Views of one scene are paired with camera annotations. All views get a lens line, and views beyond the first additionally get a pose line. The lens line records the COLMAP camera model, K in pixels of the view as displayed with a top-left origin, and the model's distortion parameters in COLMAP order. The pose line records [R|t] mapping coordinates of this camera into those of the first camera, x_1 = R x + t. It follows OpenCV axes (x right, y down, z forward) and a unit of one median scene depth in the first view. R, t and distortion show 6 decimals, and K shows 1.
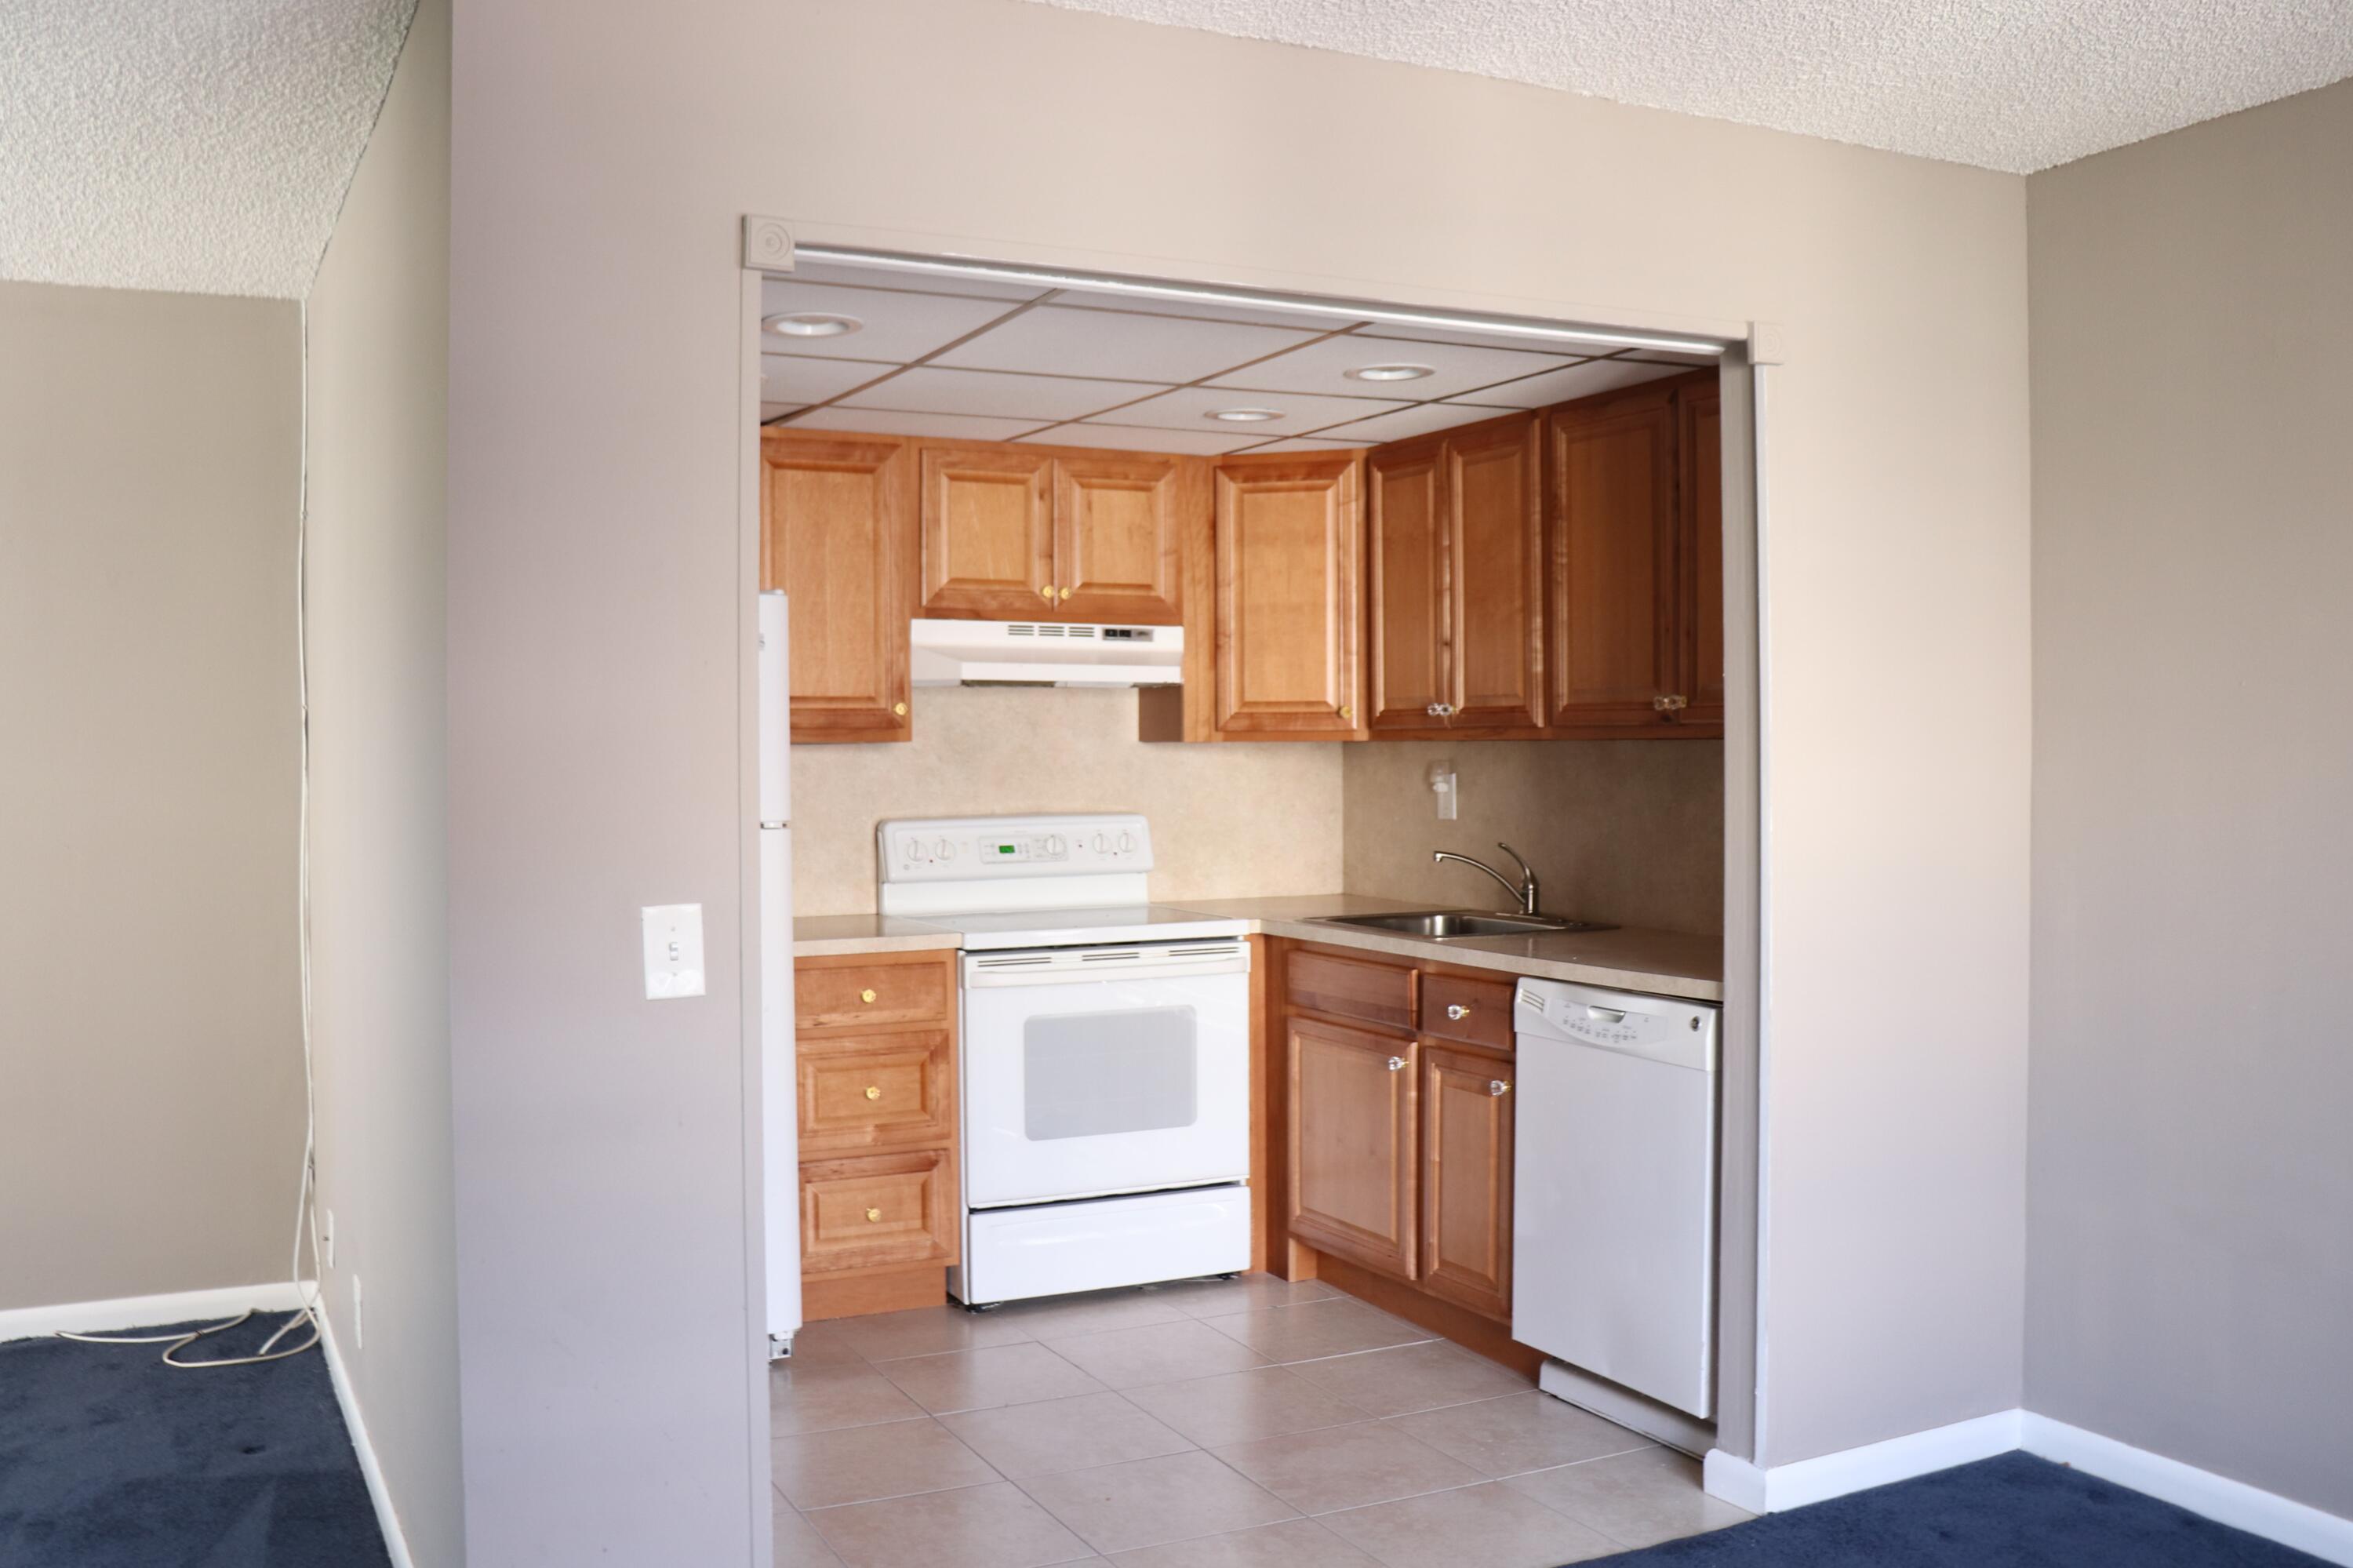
lens RADIAL K [[2140.5, 0, 1176.5], [0, 2140.5, 784.0], [0, 0, 1]] dist [-0.159220, 0.169419]
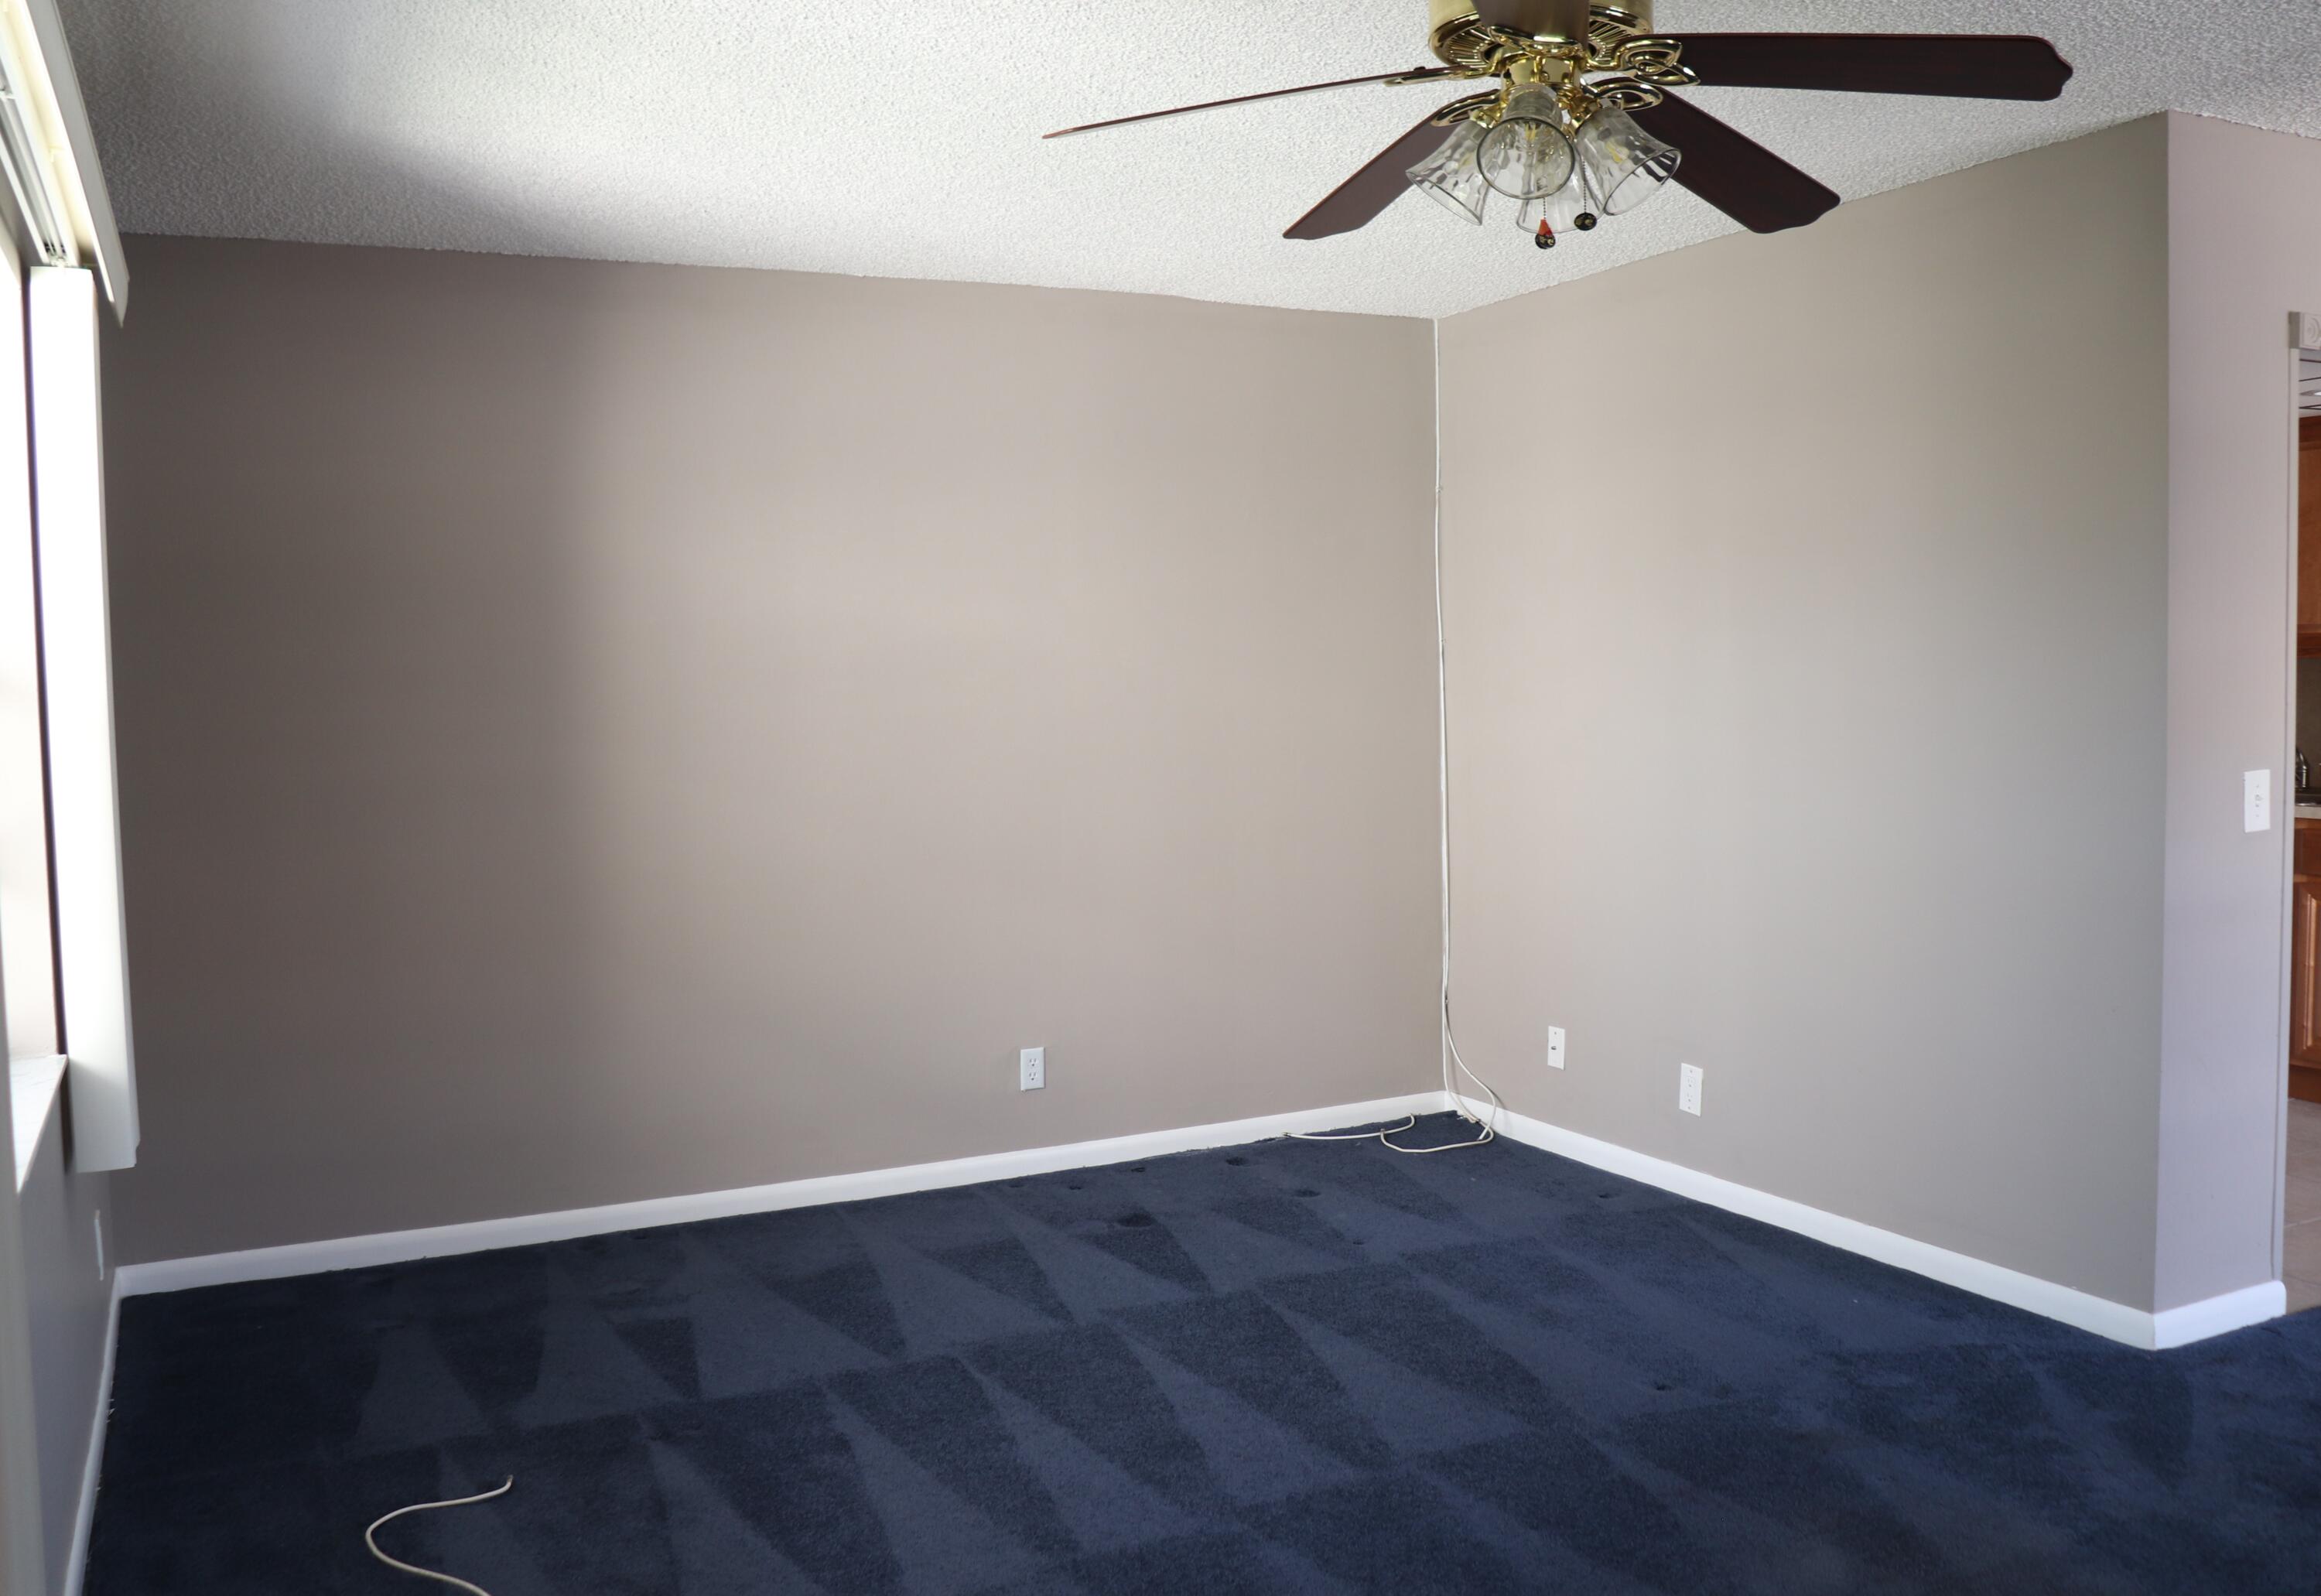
lens RADIAL K [[2023.8, 0, 1160.5], [0, 2023.8, 798.0], [0, 0, 1]] dist [-0.182393, 0.169477]
pose [[0.999729, -0.017181, 0.015725, -0.676617], [0.016427, 0.998764, 0.046904, -0.001367], [-0.016511, -0.046633, 0.998776, -0.246793]]
